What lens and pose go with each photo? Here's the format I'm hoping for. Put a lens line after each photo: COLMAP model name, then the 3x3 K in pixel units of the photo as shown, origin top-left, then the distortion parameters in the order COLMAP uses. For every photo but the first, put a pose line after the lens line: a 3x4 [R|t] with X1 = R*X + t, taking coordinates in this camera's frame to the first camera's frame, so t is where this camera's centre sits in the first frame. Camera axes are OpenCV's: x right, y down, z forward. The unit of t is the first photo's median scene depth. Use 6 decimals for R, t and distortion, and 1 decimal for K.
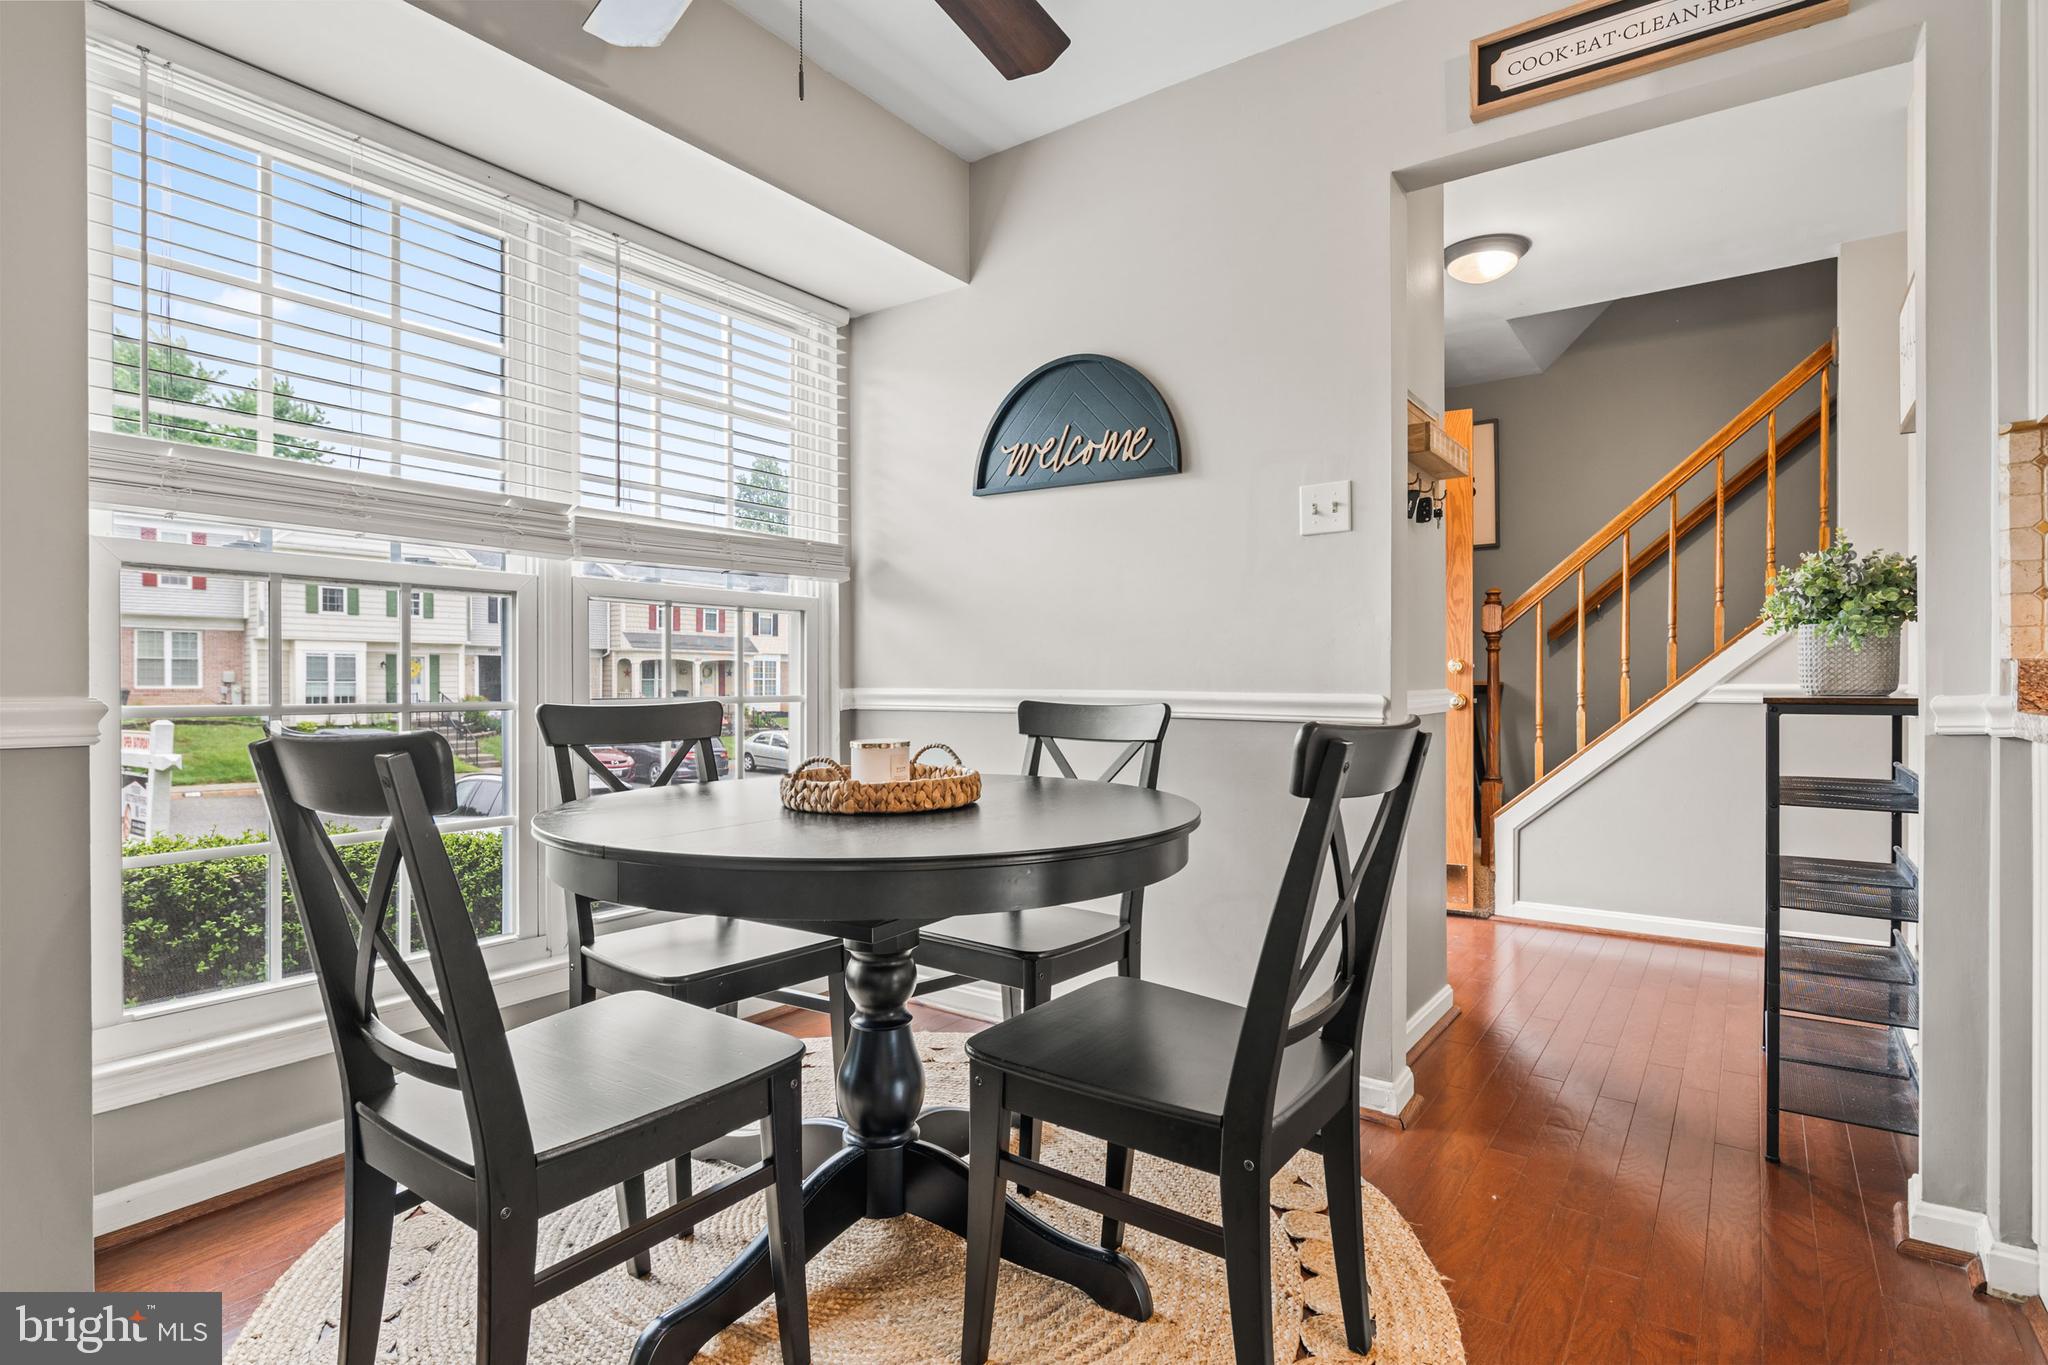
lens RADIAL K [[1018.0, 0, 1024.0], [0, 1018.0, 682.5], [0, 0, 1]] dist [-0.001717, 0.000296]
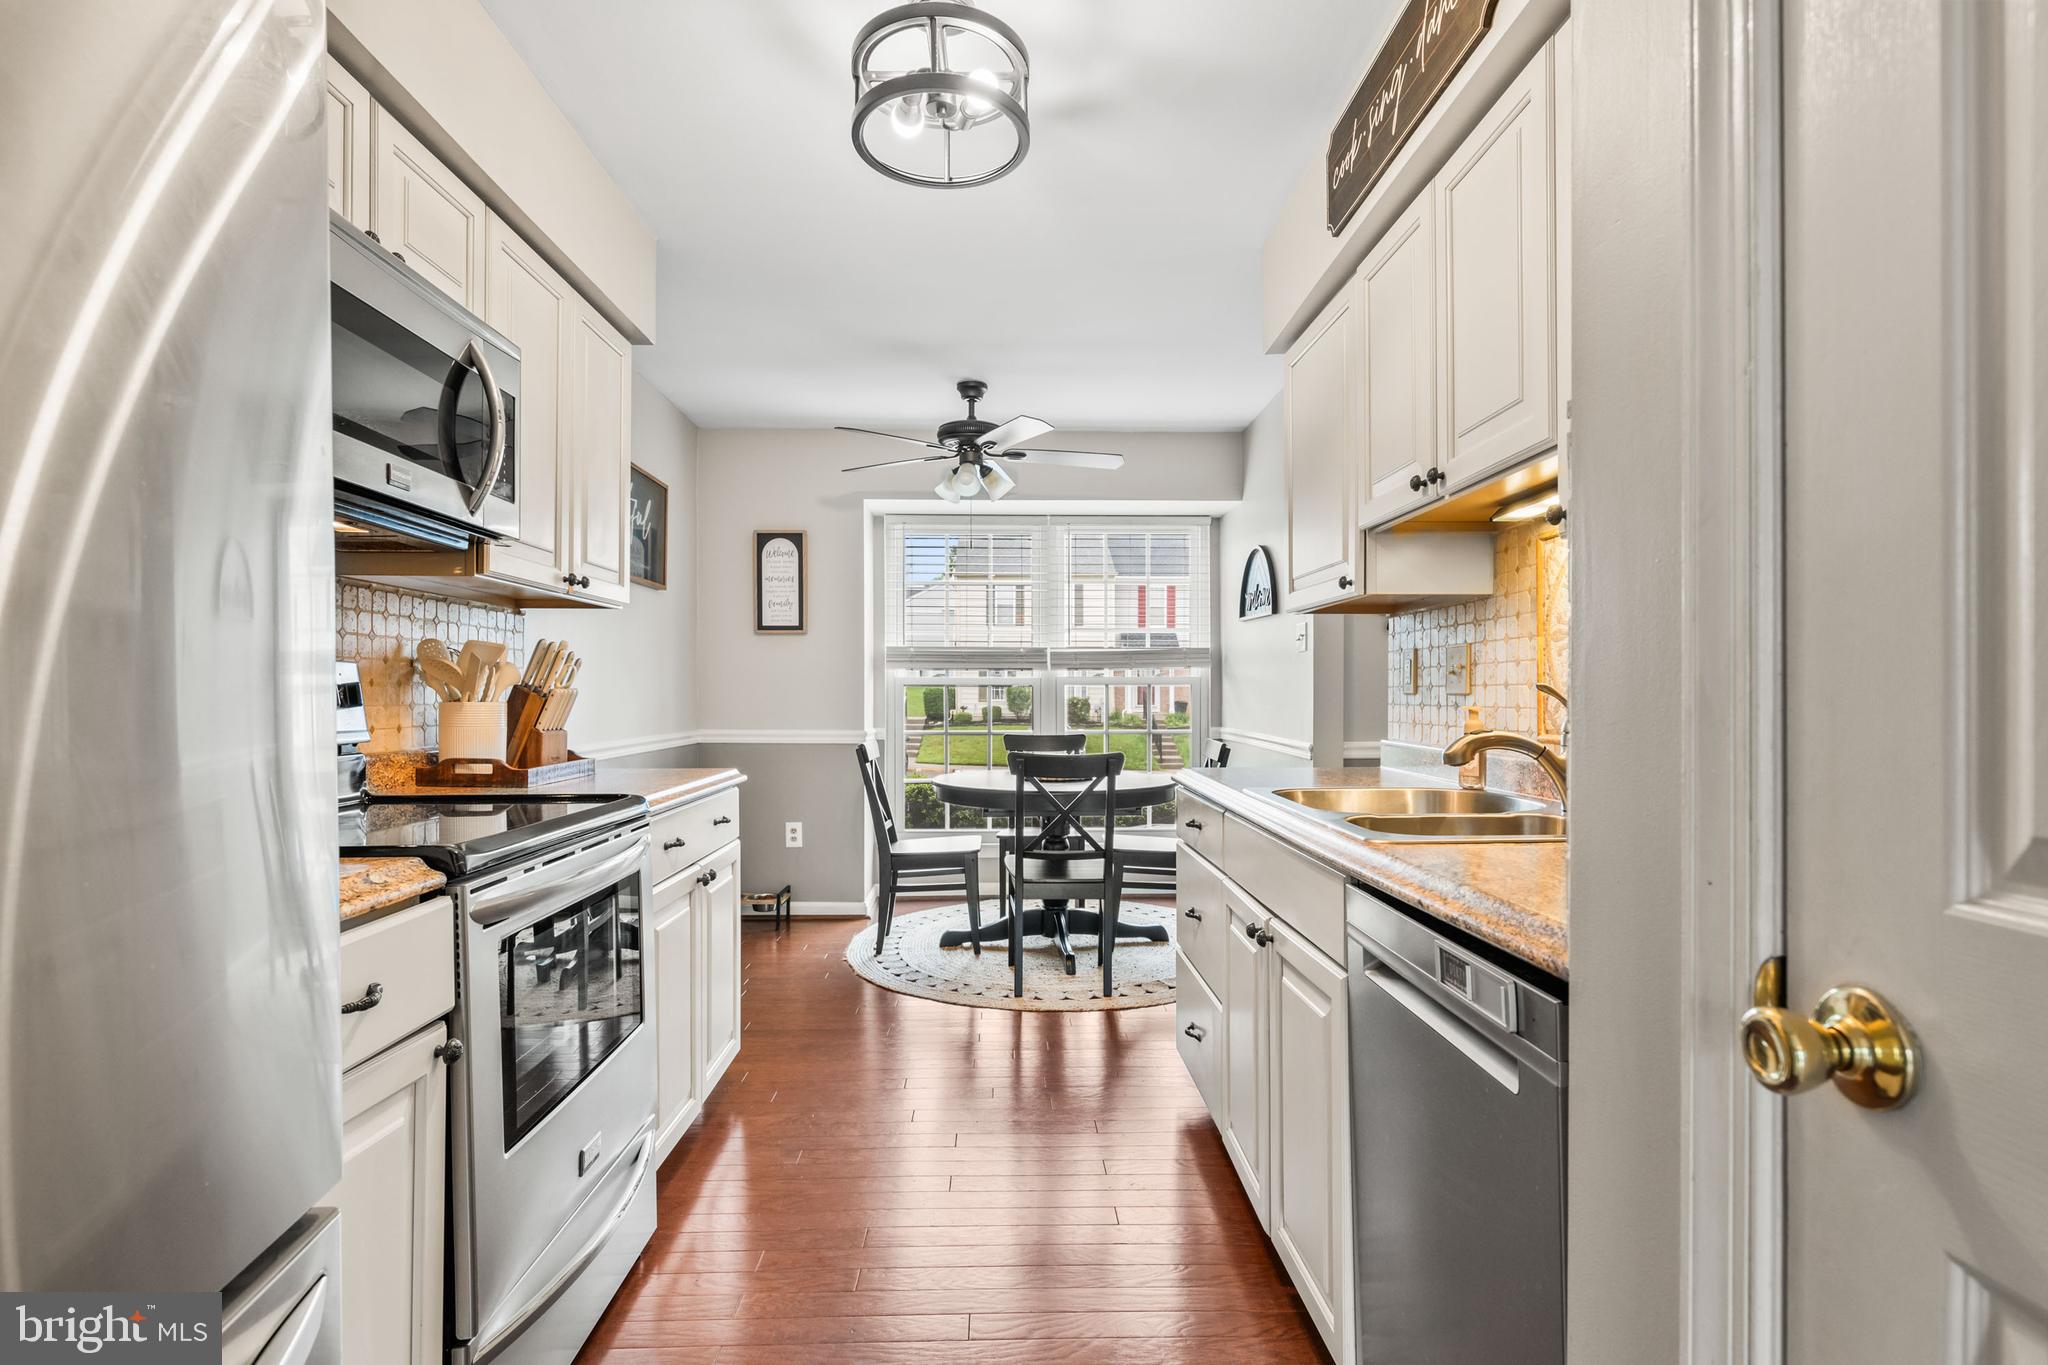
lens RADIAL K [[1014.1, 0, 1027.4], [0, 1014.1, 695.3], [0, 0, 1]] dist [-0.003434, 0.000189]
pose [[0.605443, 0.000790, -0.795888, 1.497850], [0.001953, 0.999995, 0.002479, -0.077938], [0.795886, -0.003055, 0.605438, -0.484025]]
